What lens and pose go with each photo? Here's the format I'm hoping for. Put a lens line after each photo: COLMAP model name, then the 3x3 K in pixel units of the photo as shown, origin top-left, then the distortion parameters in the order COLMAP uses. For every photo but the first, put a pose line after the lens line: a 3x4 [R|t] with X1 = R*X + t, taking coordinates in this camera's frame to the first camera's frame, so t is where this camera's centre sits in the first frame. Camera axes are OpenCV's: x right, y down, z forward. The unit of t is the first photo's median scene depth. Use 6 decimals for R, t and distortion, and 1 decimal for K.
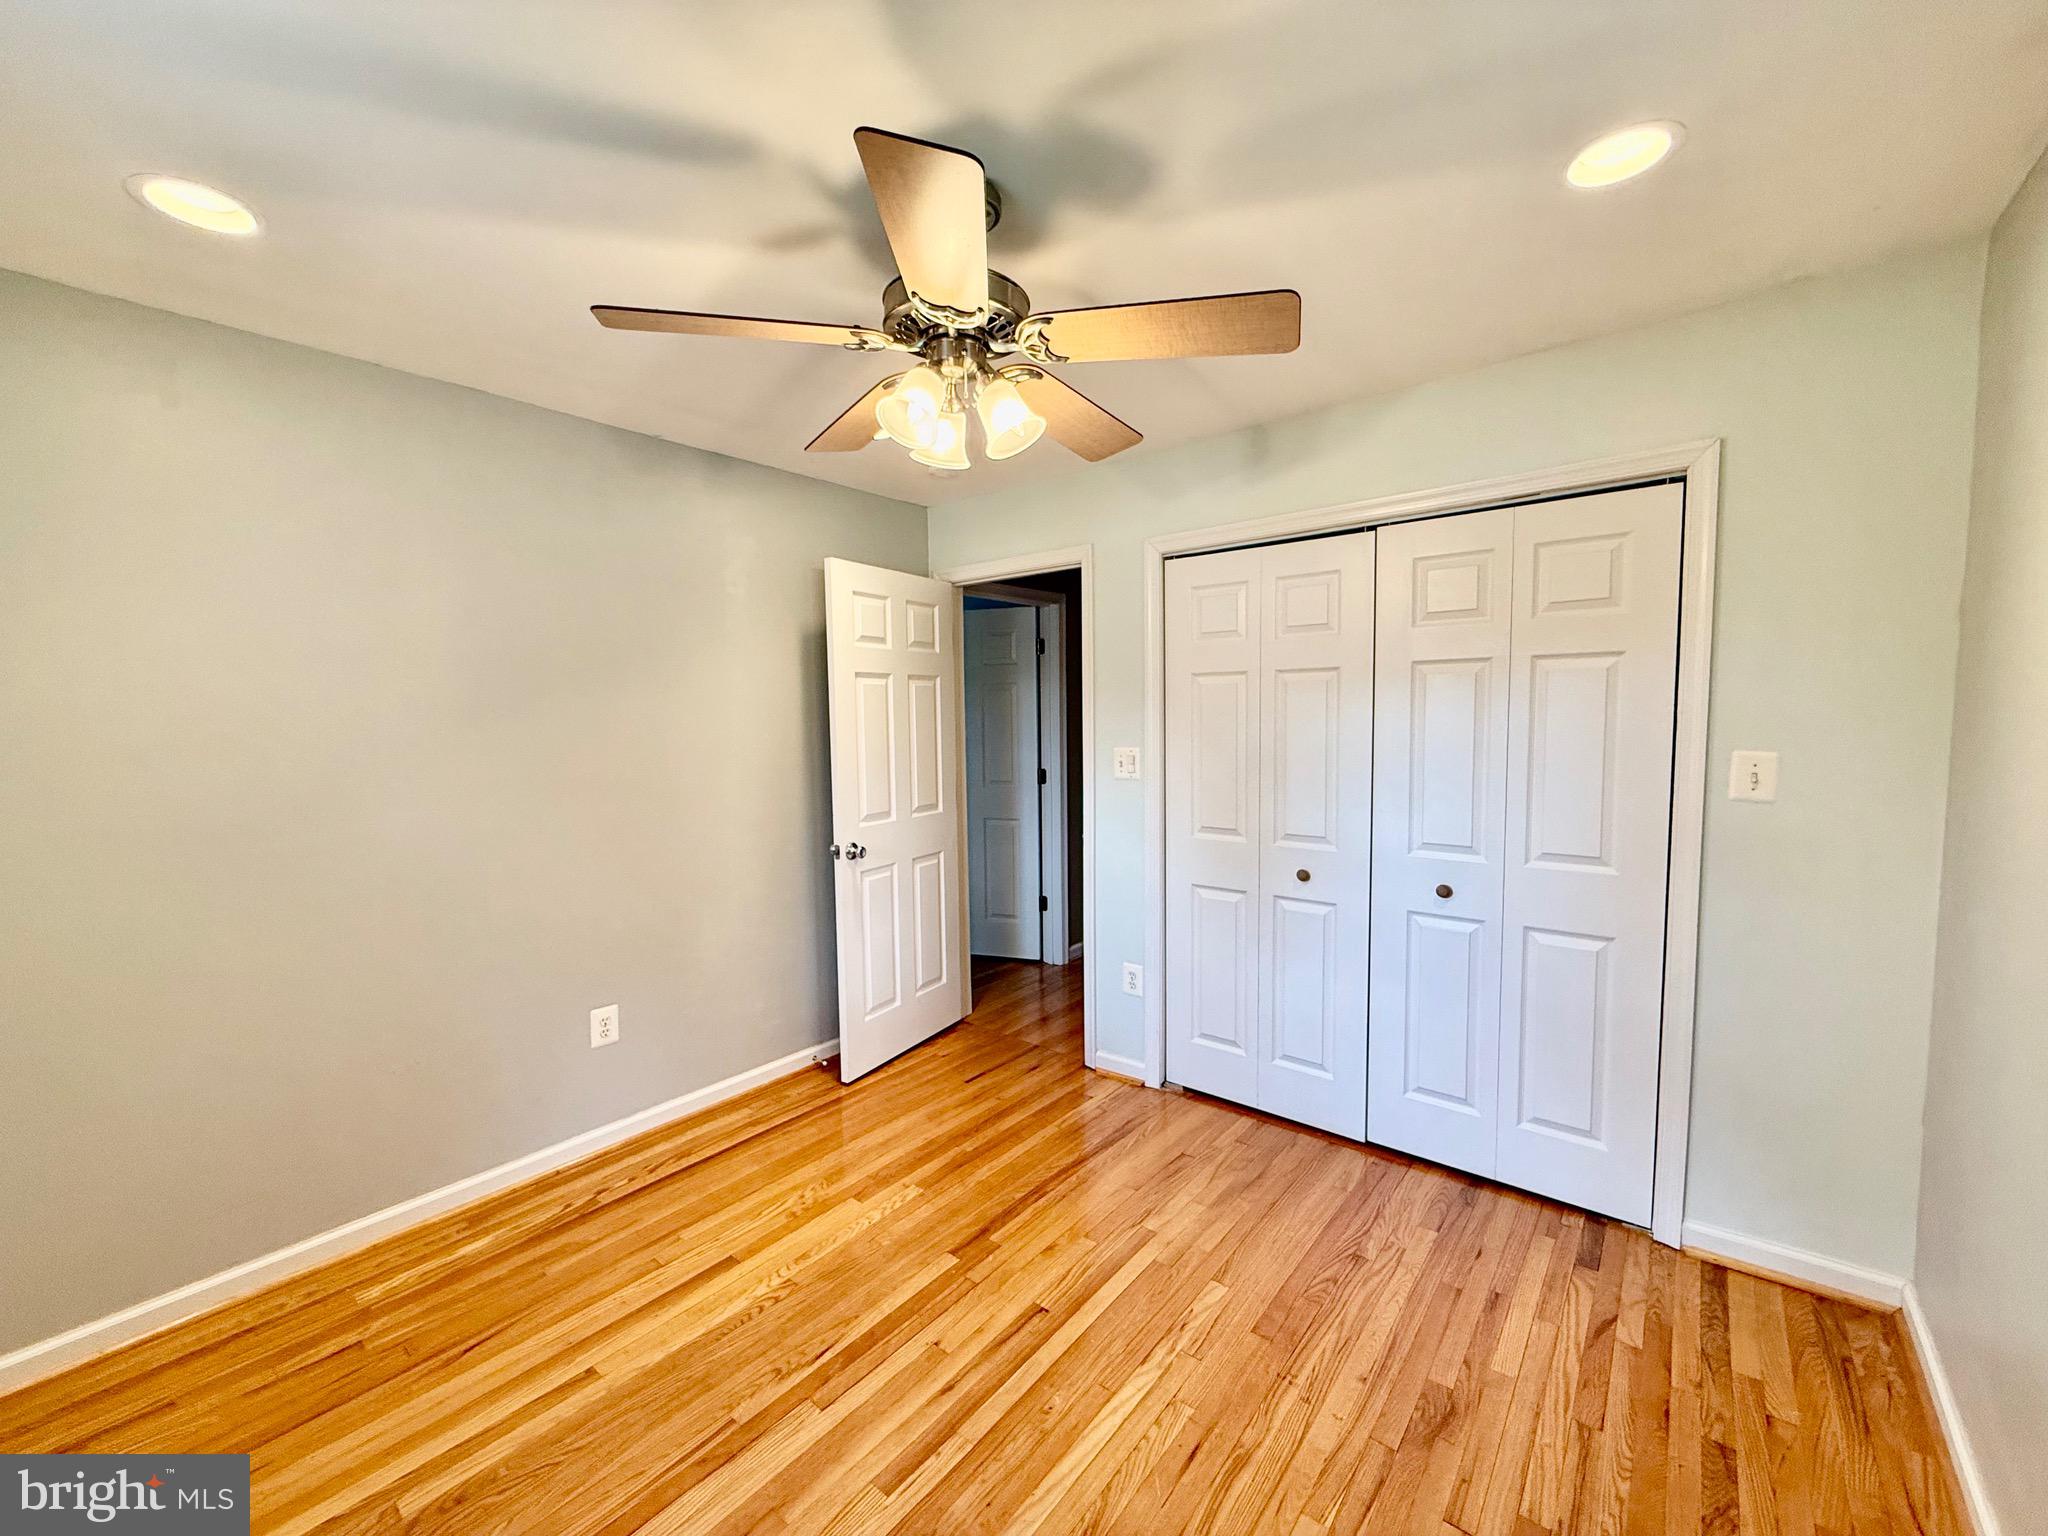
lens RADIAL K [[818.5, 0, 1018.6], [0, 818.5, 769.2], [0, 0, 1]] dist [0.001181, -0.000397]
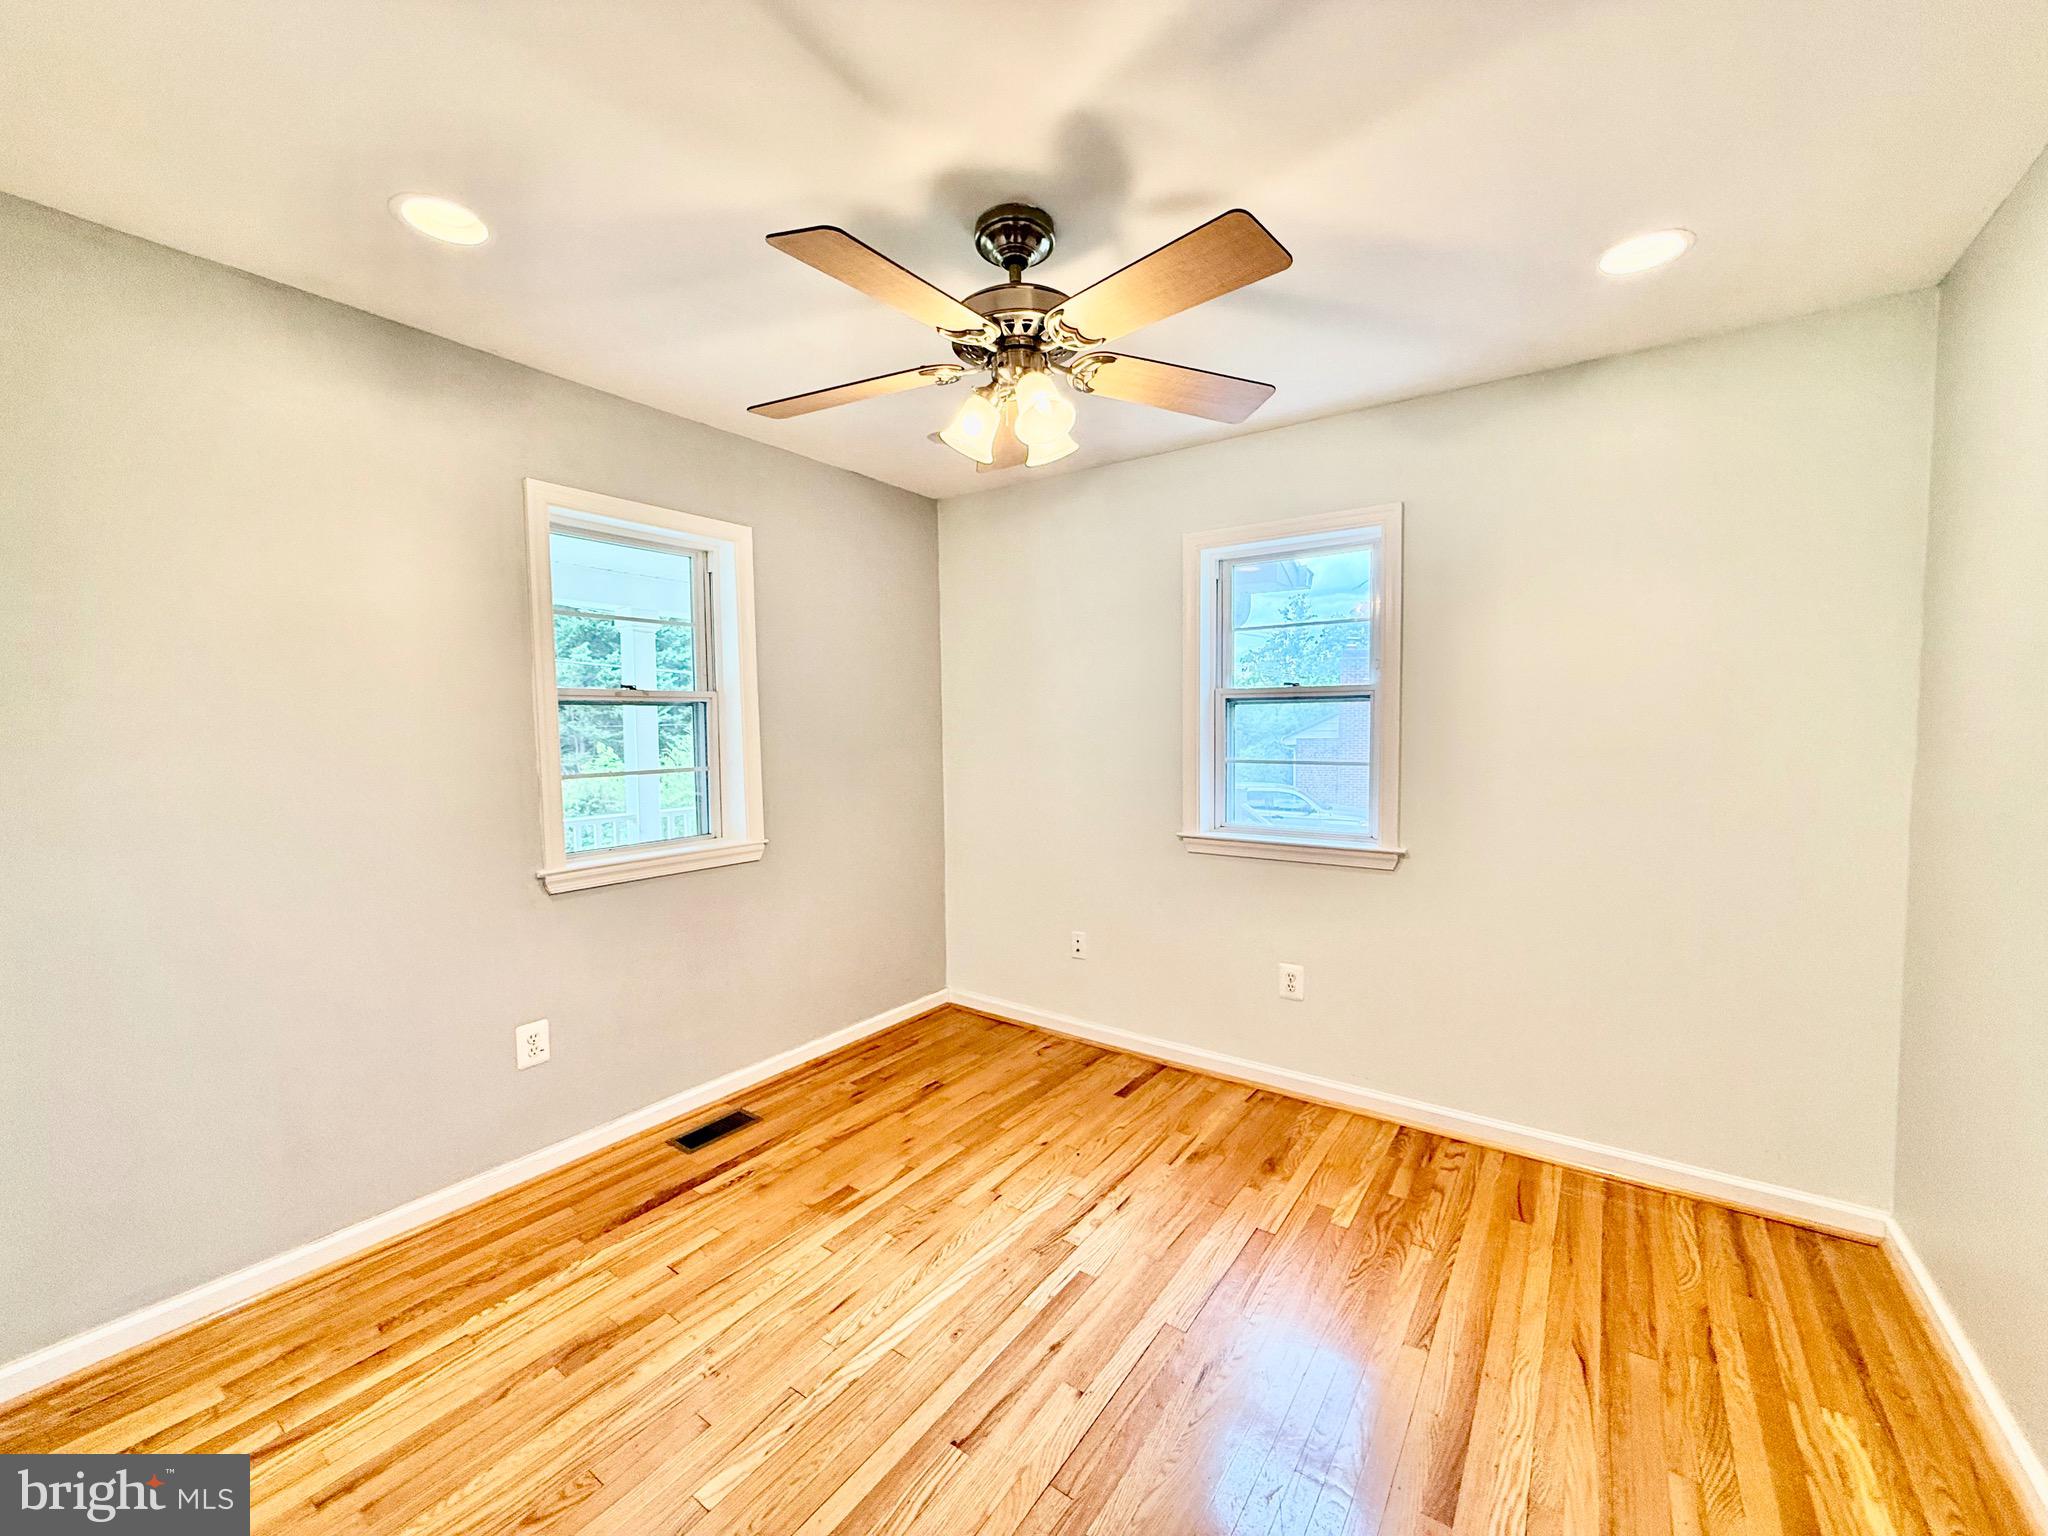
lens RADIAL K [[819.9, 0, 1020.0], [0, 819.9, 769.7], [0, 0, 1]] dist [0.000892, 0.000072]
pose [[-0.997398, 0.024393, -0.067838, 0.008453], [0.015964, 0.992386, 0.122129, -0.073520], [0.070301, 0.120728, -0.990193, 1.699186]]
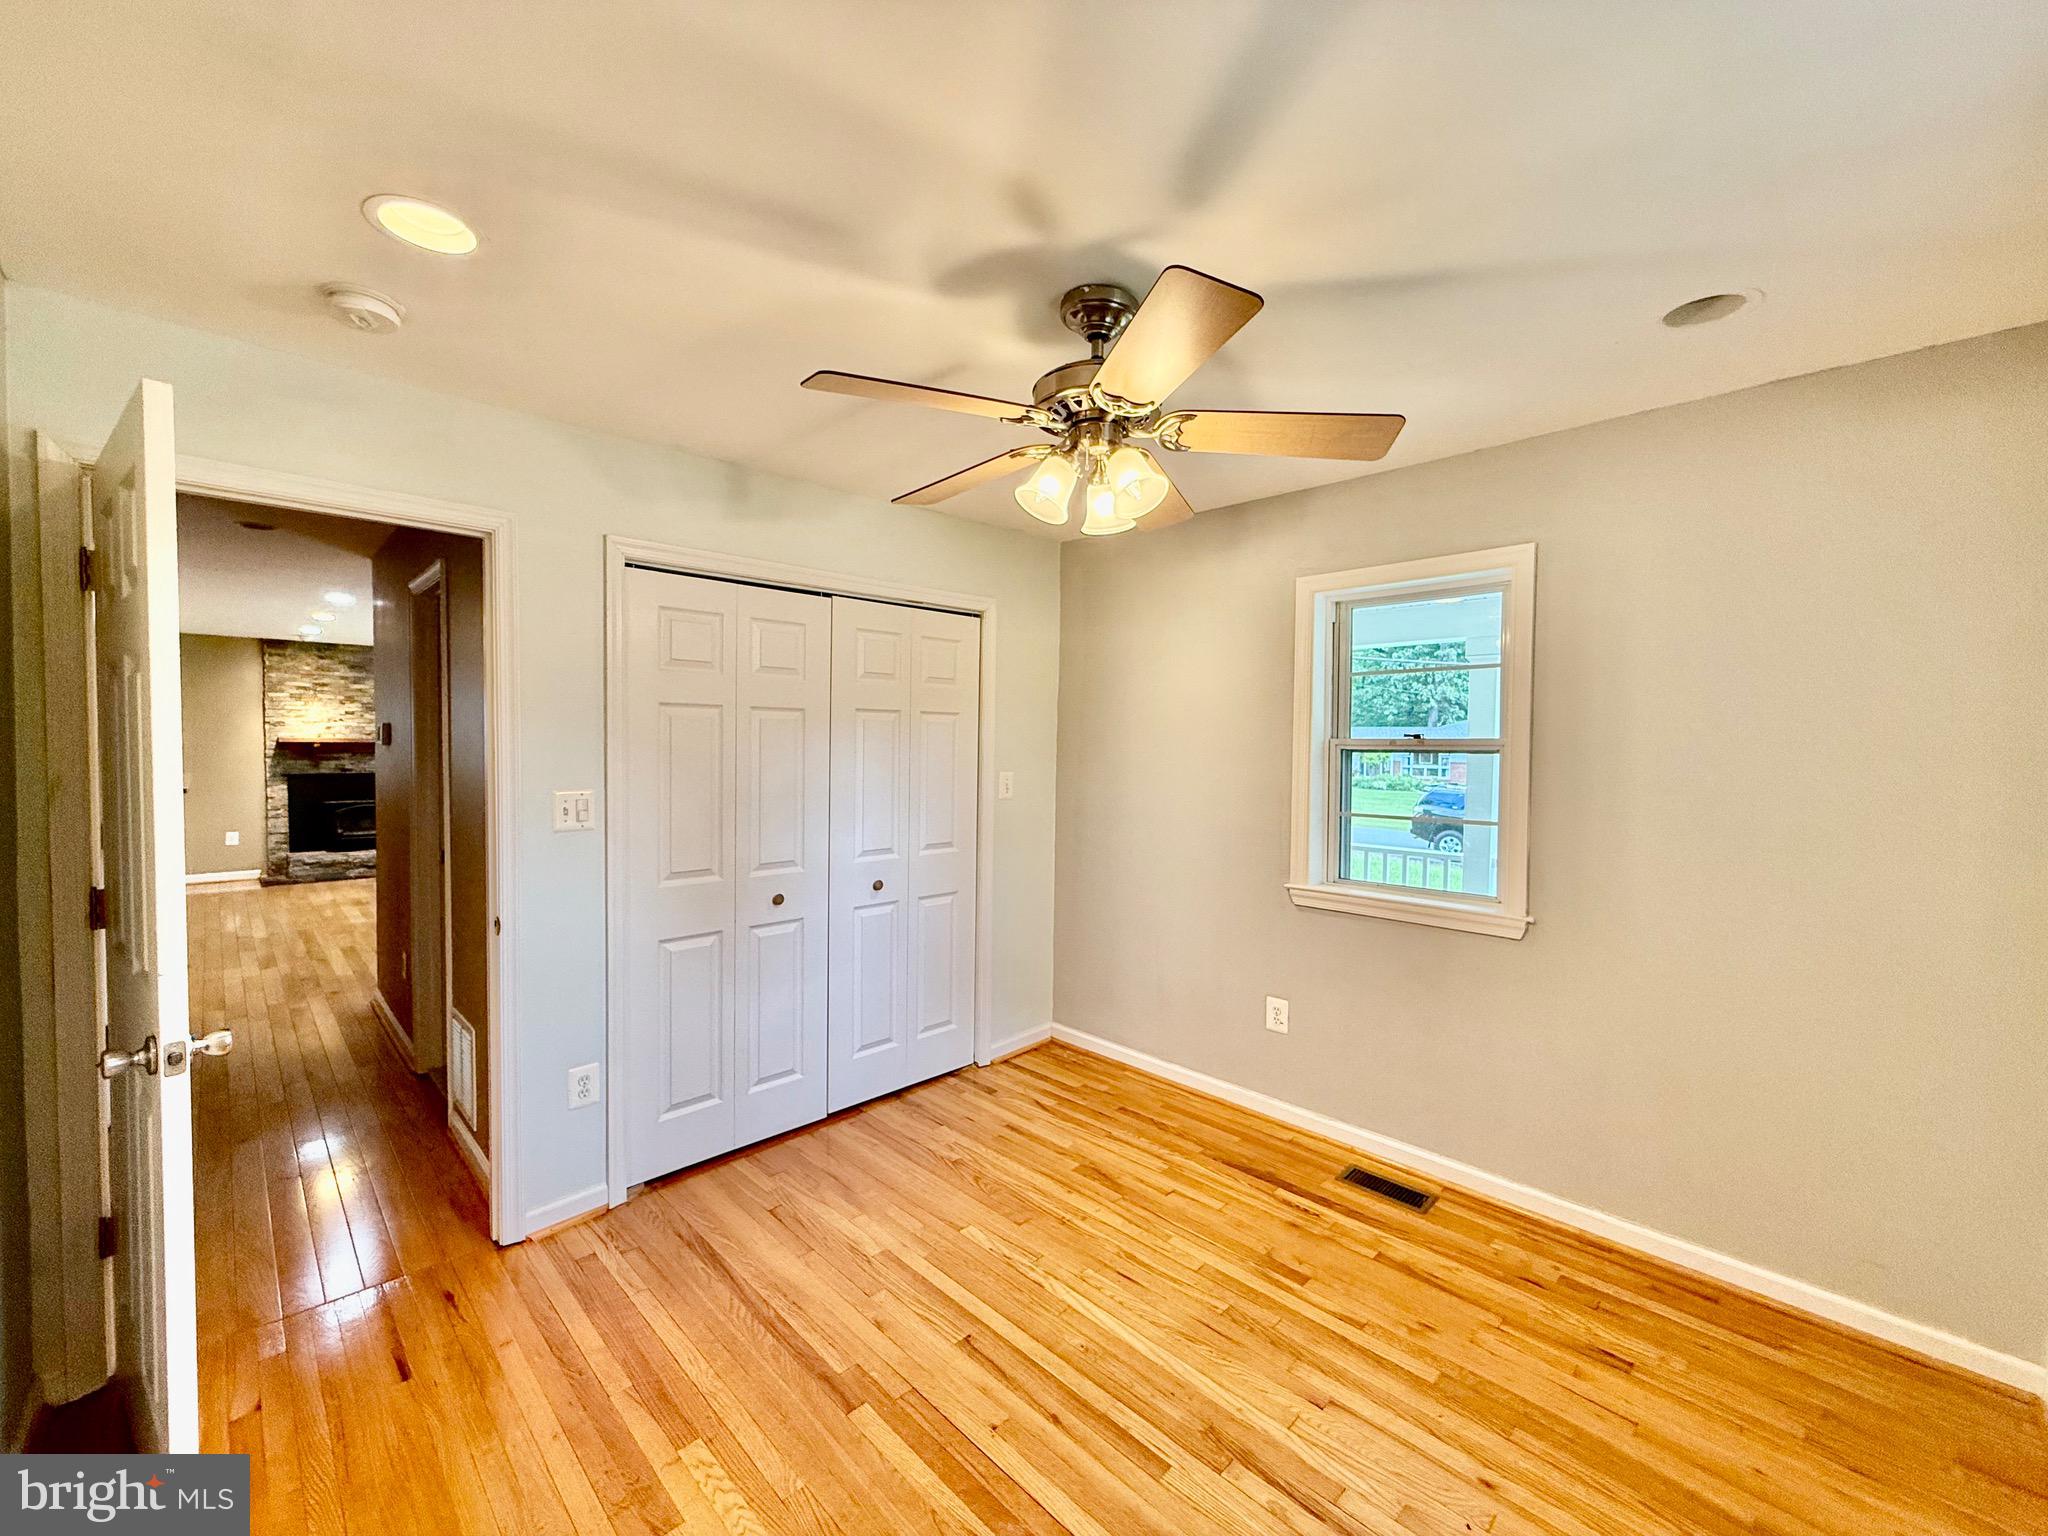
lens RADIAL K [[819.9, 0, 1020.0], [0, 819.9, 769.7], [0, 0, 1]] dist [0.000892, 0.000072]
pose [[0.103149, -0.020051, 0.994464, -0.955314], [0.055086, 0.998378, 0.014417, -0.053002], [-0.993139, 0.053294, 0.104086, 0.791195]]
